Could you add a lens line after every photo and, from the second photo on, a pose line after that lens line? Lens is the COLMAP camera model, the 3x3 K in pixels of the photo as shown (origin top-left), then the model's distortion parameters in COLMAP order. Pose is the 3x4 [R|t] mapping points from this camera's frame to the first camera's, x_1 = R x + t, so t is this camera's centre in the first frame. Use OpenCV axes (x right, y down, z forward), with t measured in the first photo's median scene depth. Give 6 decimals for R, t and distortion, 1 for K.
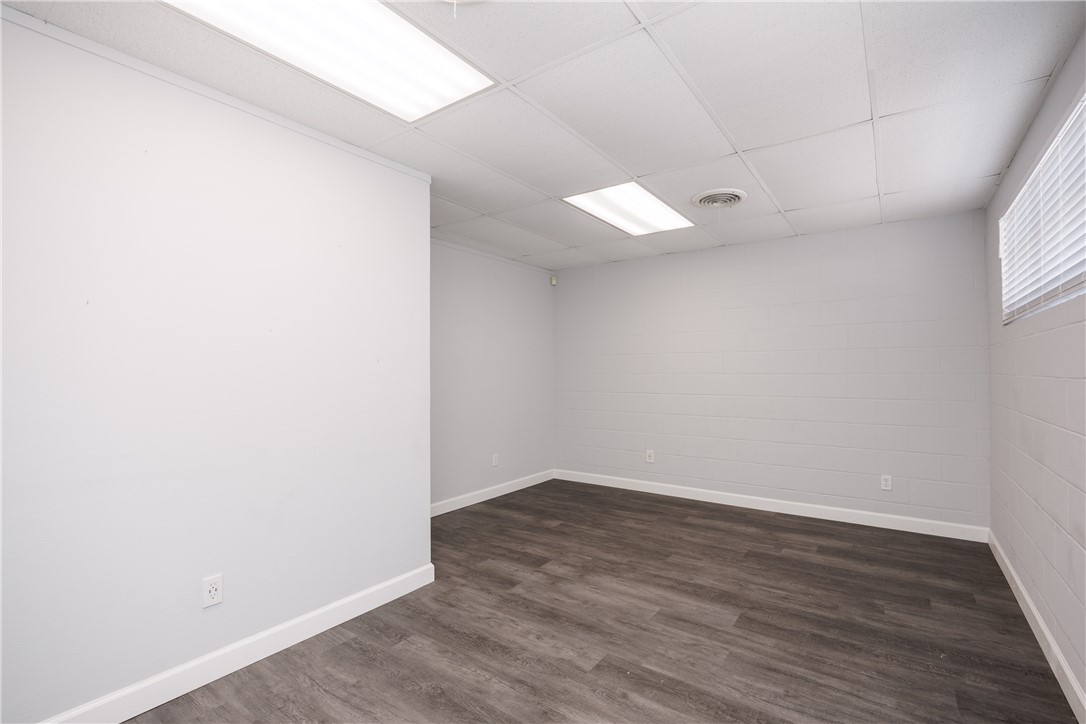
lens RADIAL K [[492.0, 0, 520.6], [0, 492.0, 375.9], [0, 0, 1]] dist [-0.010564, -0.001967]
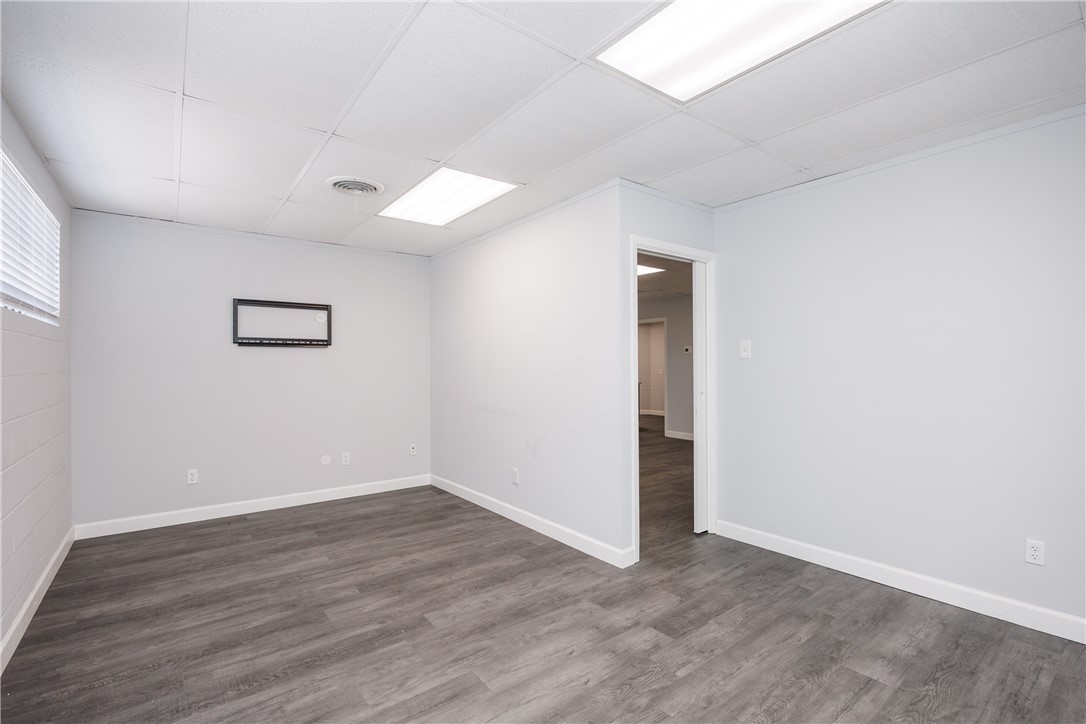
lens RADIAL K [[492.0, 0, 548.3], [0, 492.0, 351.6], [0, 0, 1]] dist [-0.010564, -0.001967]
pose [[-0.252453, -0.020682, -0.967388, 0.996386], [-0.002709, 0.999783, -0.020667, -0.011627], [0.967605, -0.002597, -0.252454, 1.294020]]
